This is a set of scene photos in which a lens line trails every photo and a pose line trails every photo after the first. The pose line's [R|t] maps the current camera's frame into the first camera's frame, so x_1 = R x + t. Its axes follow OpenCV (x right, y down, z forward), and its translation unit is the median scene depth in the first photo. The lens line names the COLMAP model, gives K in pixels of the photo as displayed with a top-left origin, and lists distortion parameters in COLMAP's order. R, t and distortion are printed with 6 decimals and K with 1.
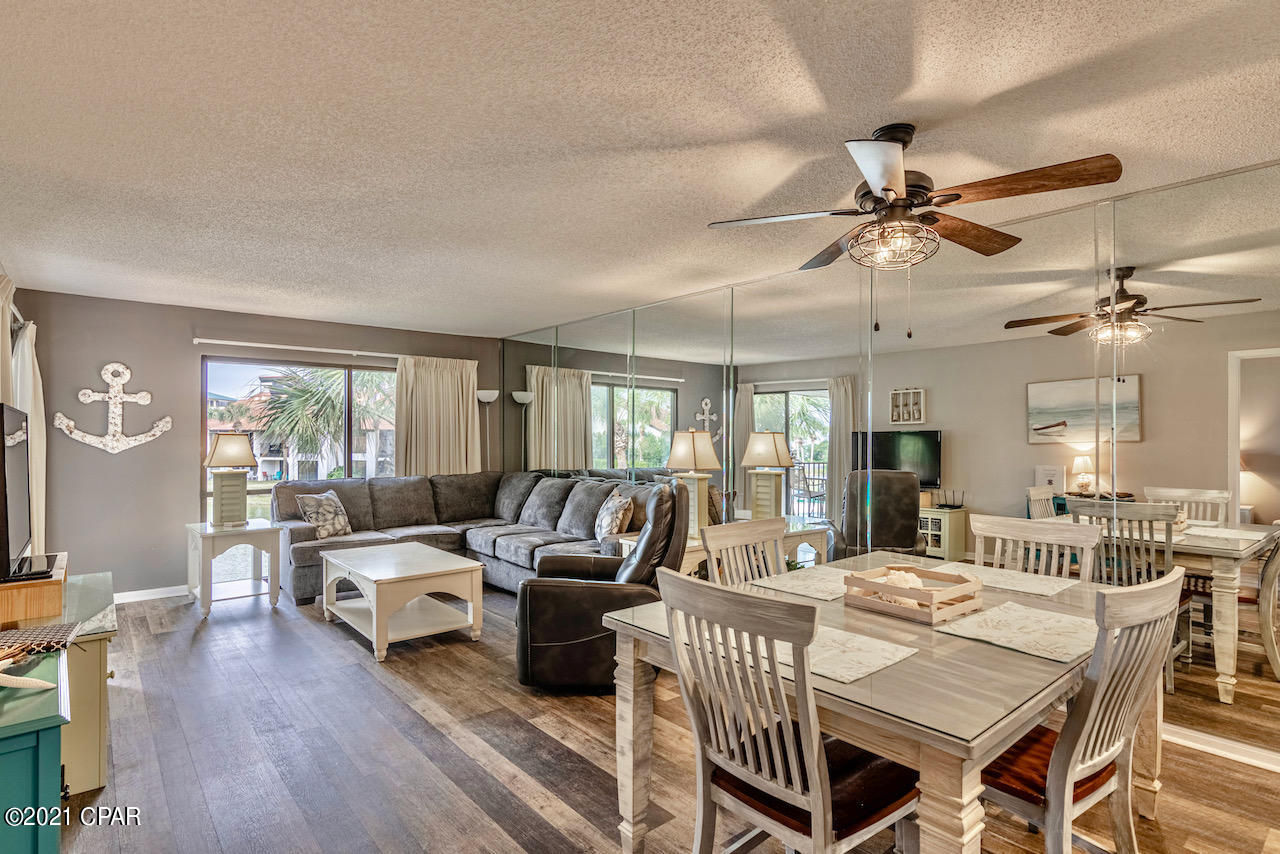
lens RADIAL K [[649.4, 0, 639.1], [0, 649.4, 431.0], [0, 0, 1]] dist [-0.003434, 0.000135]
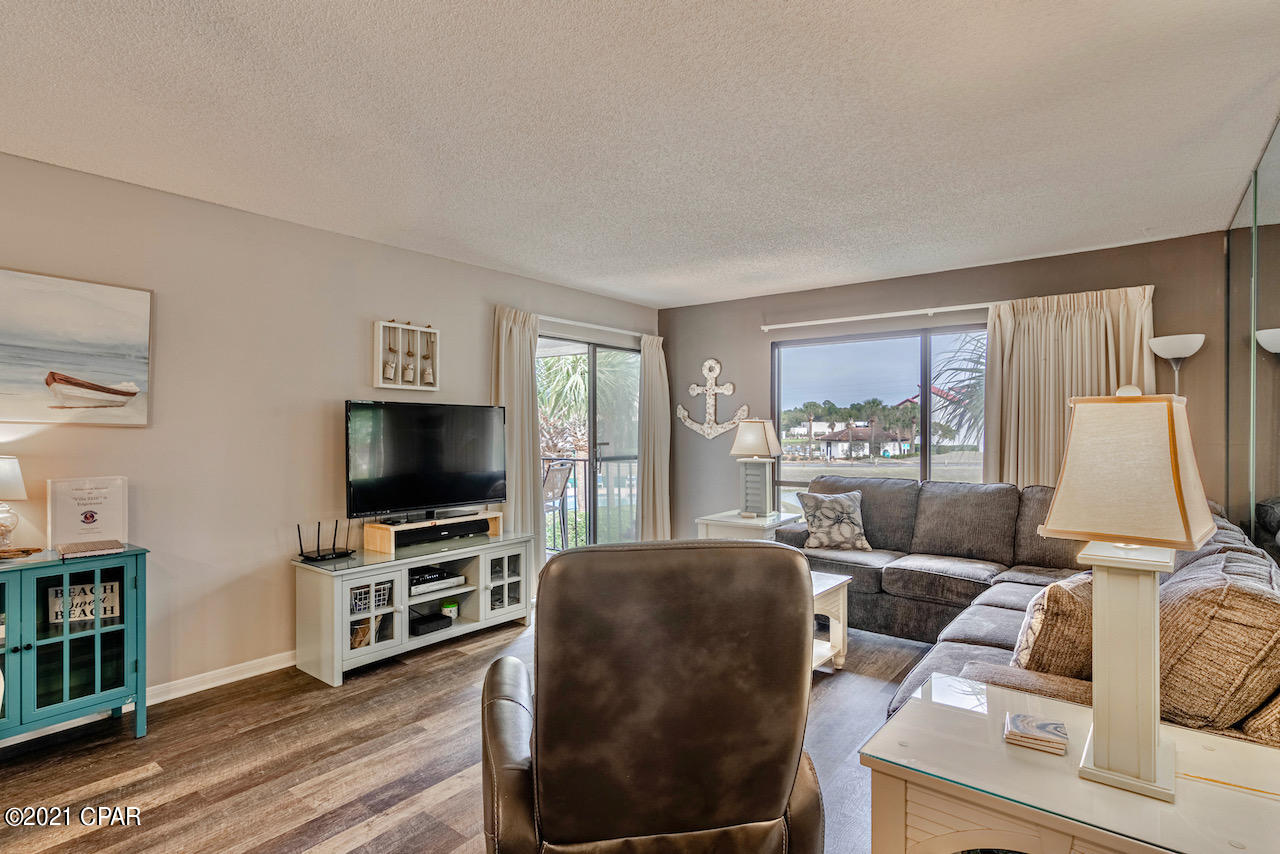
lens RADIAL K [[649.4, 0, 639.5], [0, 649.4, 427.3], [0, 0, 1]] dist [-0.003434, 0.000135]
pose [[0.200922, 0.002599, -0.979604, 0.278960], [0.009392, 0.999945, 0.004579, 0.007458], [0.979562, -0.010120, 0.200886, 0.642715]]
